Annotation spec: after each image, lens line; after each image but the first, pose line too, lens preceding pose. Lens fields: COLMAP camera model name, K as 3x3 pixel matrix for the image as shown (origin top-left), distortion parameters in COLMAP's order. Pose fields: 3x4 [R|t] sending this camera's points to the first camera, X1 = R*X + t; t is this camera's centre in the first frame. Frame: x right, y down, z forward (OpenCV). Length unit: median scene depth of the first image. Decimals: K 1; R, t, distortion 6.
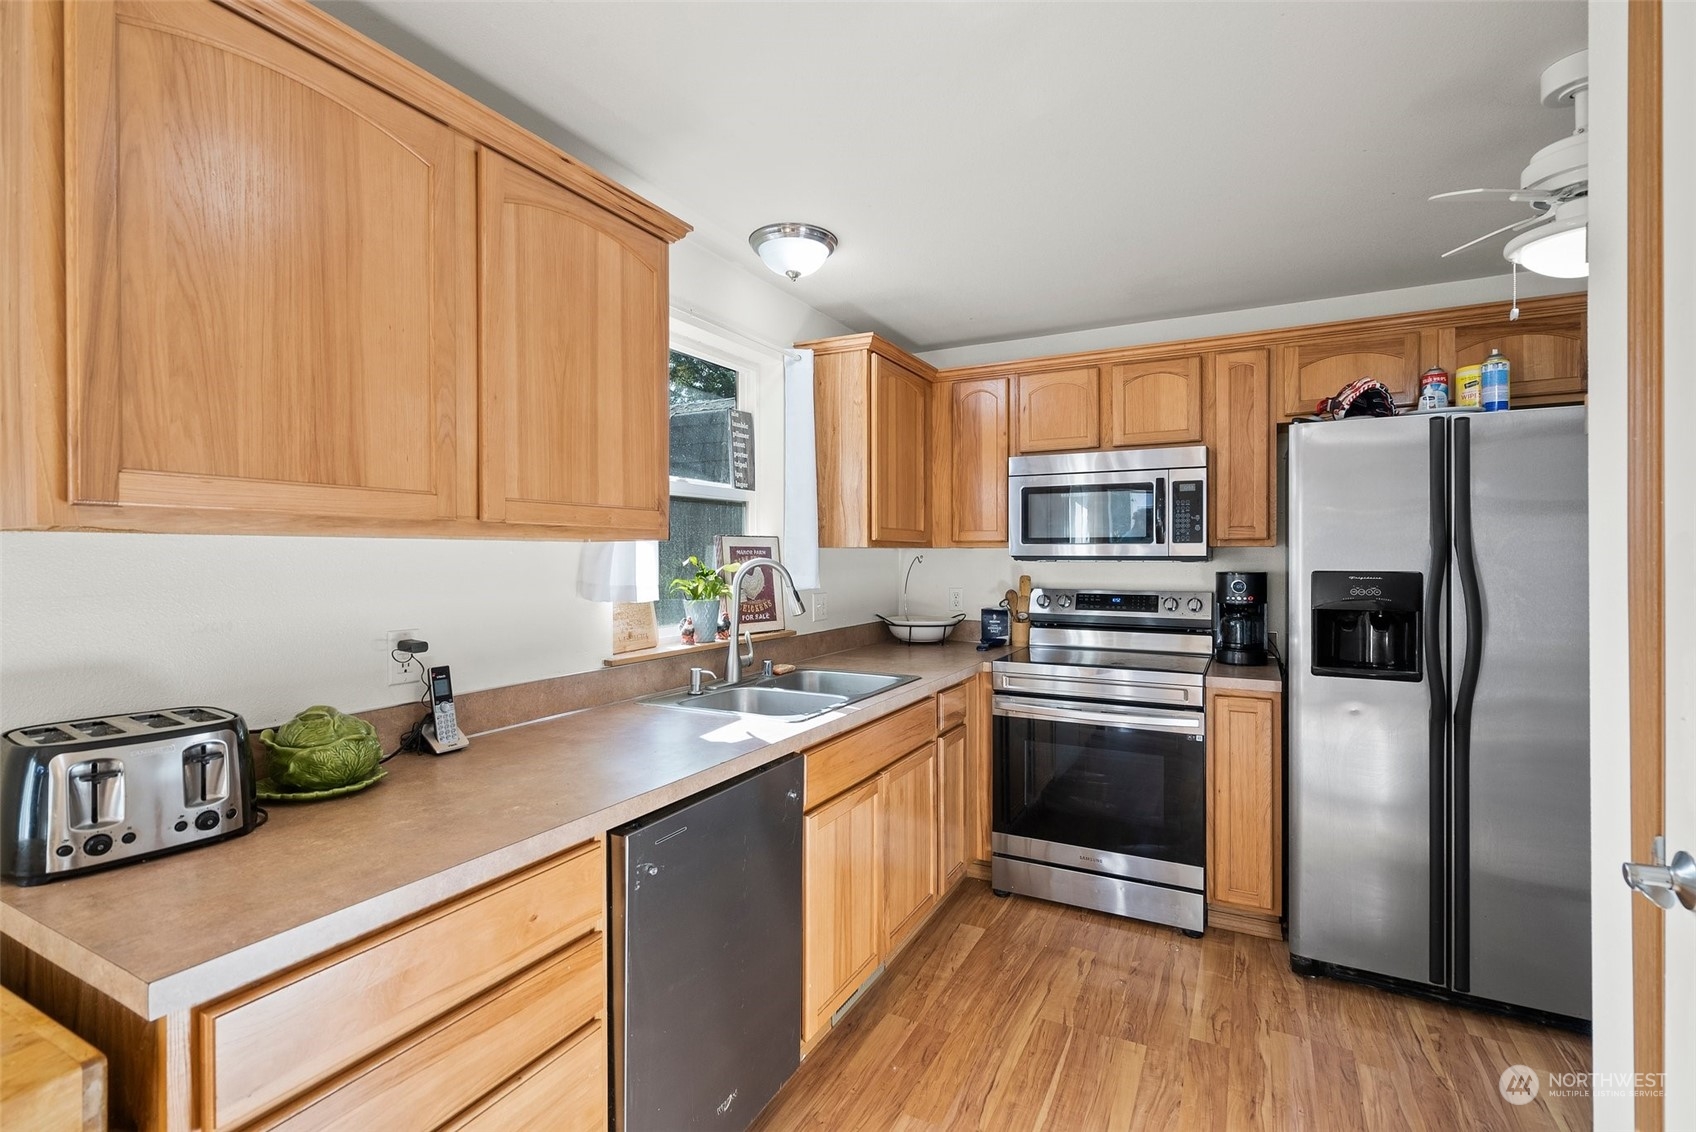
lens RADIAL K [[774.7, 0, 852.9], [0, 774.7, 560.6], [0, 0, 1]] dist [-0.002299, 0.000408]
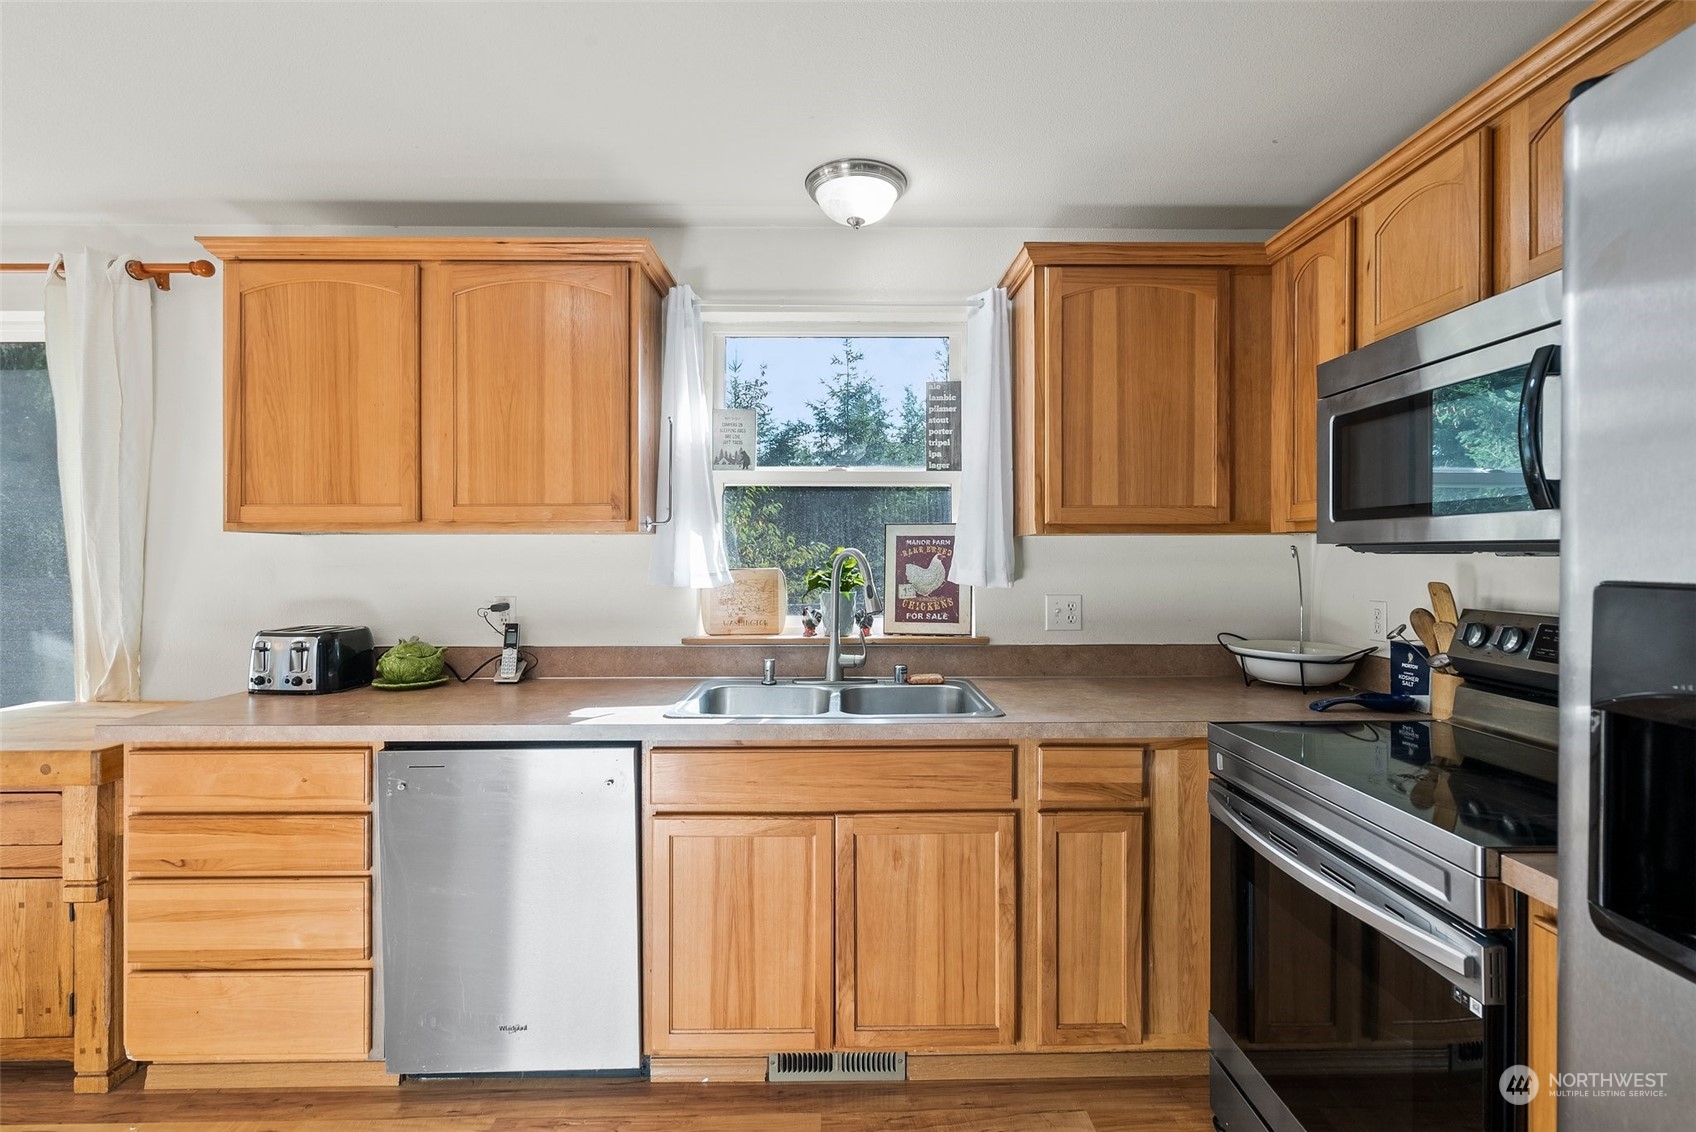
lens RADIAL K [[774.7, 0, 850.0], [0, 774.7, 560.1], [0, 0, 1]] dist [-0.002299, 0.000408]
pose [[0.473221, 0.008324, -0.880904, 1.015189], [-0.004957, 0.999965, 0.006786, 0.006799], [0.880930, 0.001156, 0.473246, 0.860098]]
